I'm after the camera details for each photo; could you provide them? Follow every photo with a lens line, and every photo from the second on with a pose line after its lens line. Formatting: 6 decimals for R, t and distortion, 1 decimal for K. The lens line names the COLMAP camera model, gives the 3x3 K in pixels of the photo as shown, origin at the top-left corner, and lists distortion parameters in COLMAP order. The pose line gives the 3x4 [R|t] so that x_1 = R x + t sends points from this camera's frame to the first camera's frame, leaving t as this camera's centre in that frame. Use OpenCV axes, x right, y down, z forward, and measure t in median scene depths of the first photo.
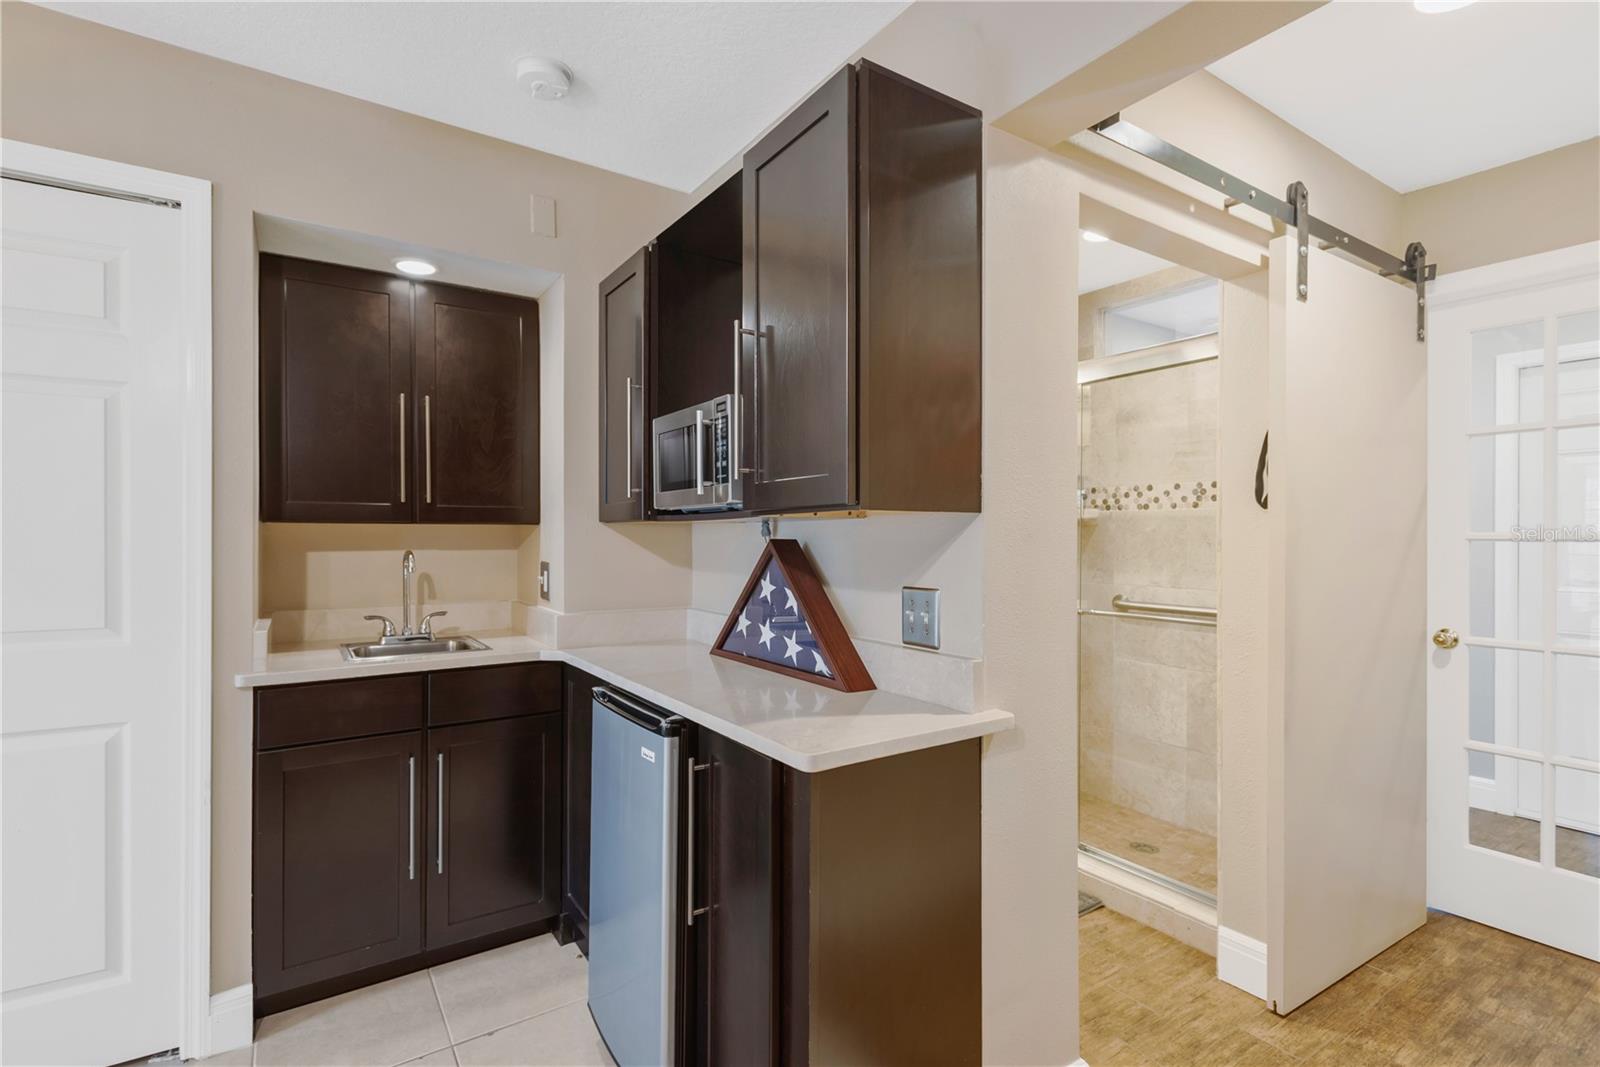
lens RADIAL K [[744.8, 0, 800.2], [0, 744.8, 536.8], [0, 0, 1]] dist [0.008570, -0.000588]
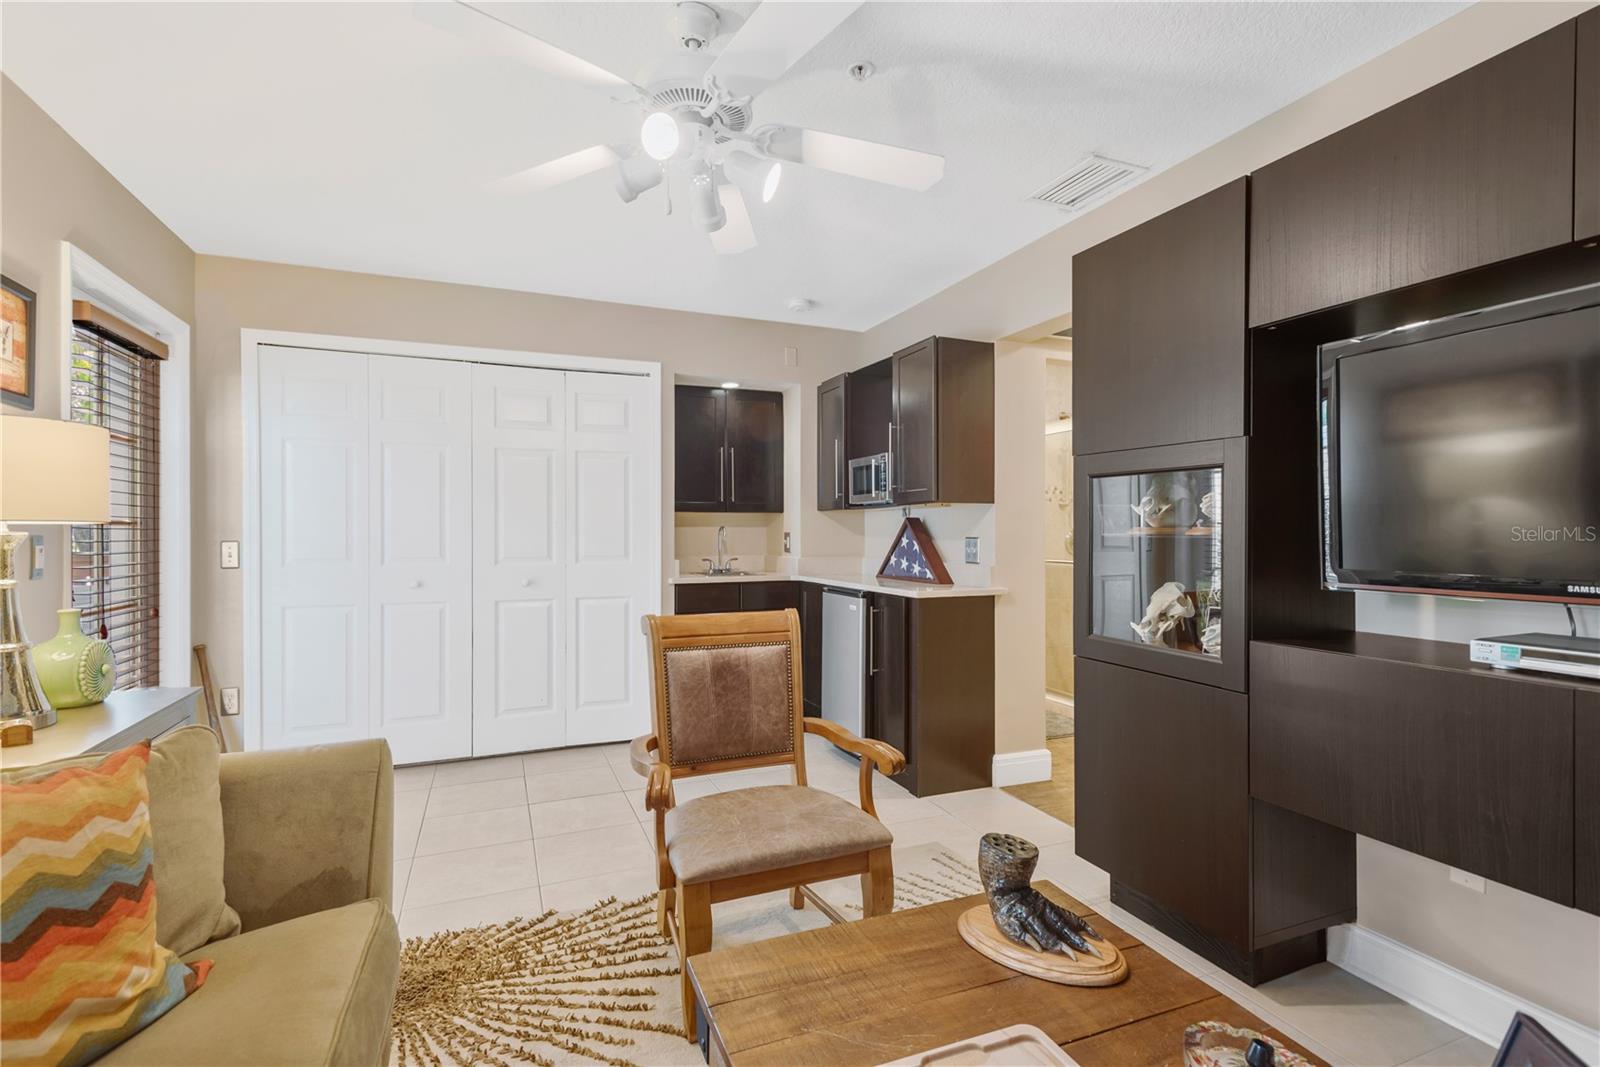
lens RADIAL K [[744.8, 0, 800.2], [0, 744.8, 536.8], [0, 0, 1]] dist [0.008570, -0.000588]
pose [[0.980244, -0.000896, -0.197790, 0.084204], [0.002336, 0.999972, 0.007047, 0.043220], [0.197778, -0.007370, 0.980219, -1.135688]]
